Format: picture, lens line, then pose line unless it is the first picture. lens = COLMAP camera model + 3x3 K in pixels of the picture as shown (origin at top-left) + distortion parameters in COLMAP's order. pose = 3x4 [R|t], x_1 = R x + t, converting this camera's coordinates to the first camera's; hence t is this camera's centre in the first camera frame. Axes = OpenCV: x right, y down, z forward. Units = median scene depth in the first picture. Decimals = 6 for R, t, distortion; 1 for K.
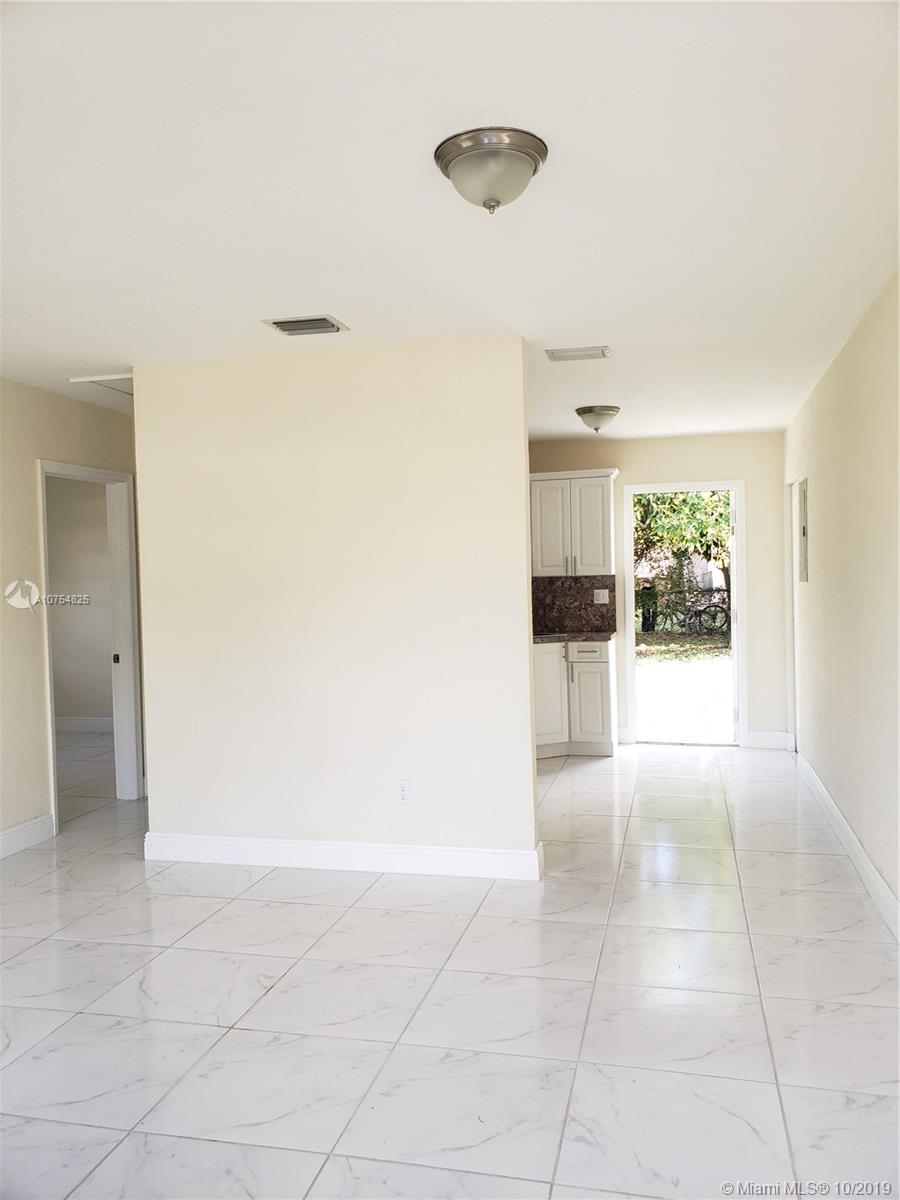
lens RADIAL K [[910.6, 0, 444.6], [0, 910.6, 598.6], [0, 0, 1]] dist [0.012858, -0.007213]
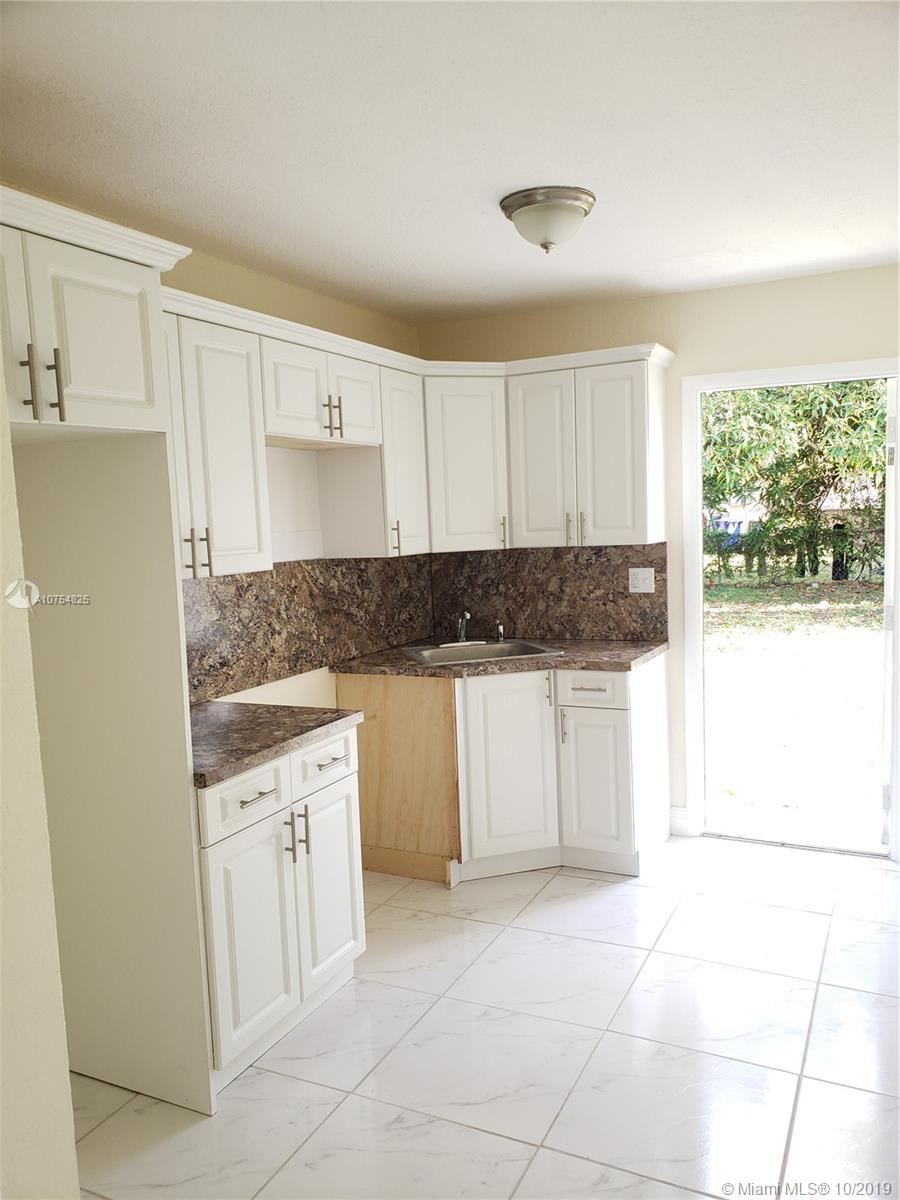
lens RADIAL K [[910.6, 0, 483.0], [0, 910.6, 615.7], [0, 0, 1]] dist [0.012858, -0.007213]
pose [[0.982471, 0.008832, -0.186208, 0.180832], [0.009230, 0.995347, 0.095911, -0.035630], [0.186188, -0.095948, 0.977818, 0.426644]]
